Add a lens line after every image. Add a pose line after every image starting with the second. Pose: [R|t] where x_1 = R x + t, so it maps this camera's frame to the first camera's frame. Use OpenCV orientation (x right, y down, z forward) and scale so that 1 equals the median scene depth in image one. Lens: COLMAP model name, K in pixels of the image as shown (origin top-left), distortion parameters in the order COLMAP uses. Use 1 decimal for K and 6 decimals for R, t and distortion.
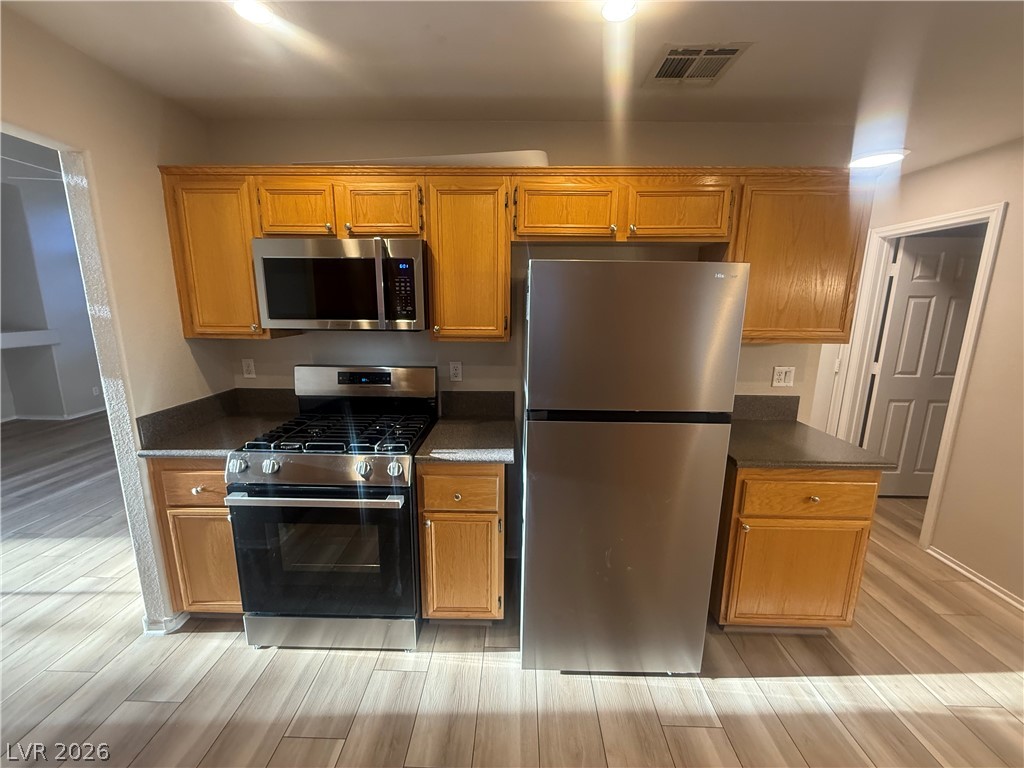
lens RADIAL K [[409.0, 0, 509.8], [0, 409.0, 382.7], [0, 0, 1]] dist [-0.002703, 0.000254]
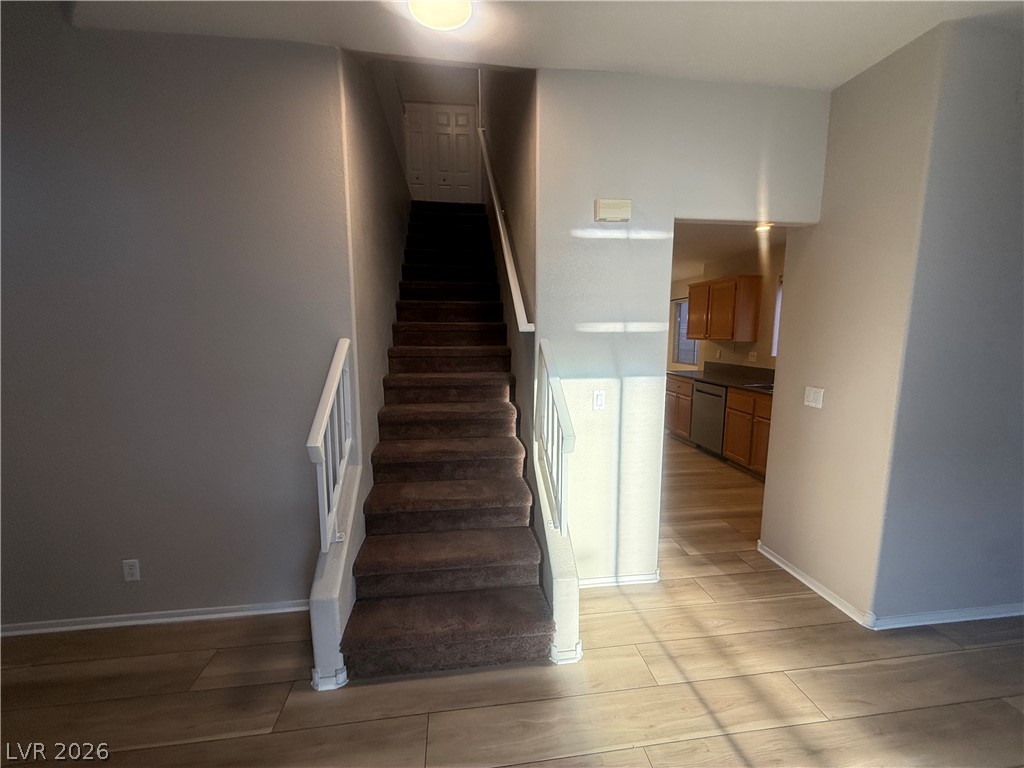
lens RADIAL K [[409.0, 0, 509.8], [0, 409.0, 382.7], [0, 0, 1]] dist [-0.002703, 0.000254]
pose [[-0.157510, -0.135852, 0.978128, -2.098838], [0.187162, 0.968433, 0.164644, -0.294842], [-0.969619, 0.209001, -0.127112, 1.570506]]
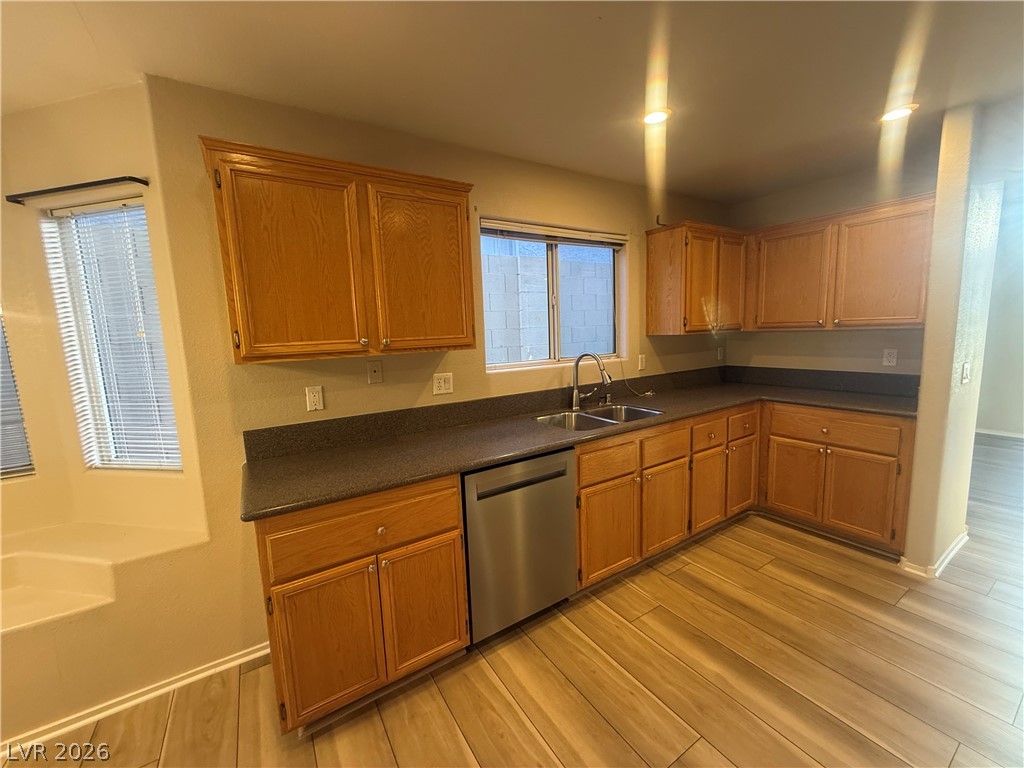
lens RADIAL K [[409.0, 0, 509.8], [0, 409.0, 382.7], [0, 0, 1]] dist [-0.002703, 0.000254]
pose [[-0.832455, 0.091948, -0.546410, 0.851503], [-0.077007, 0.957366, 0.278423, -0.071641], [0.548715, 0.273852, -0.789884, 0.709434]]
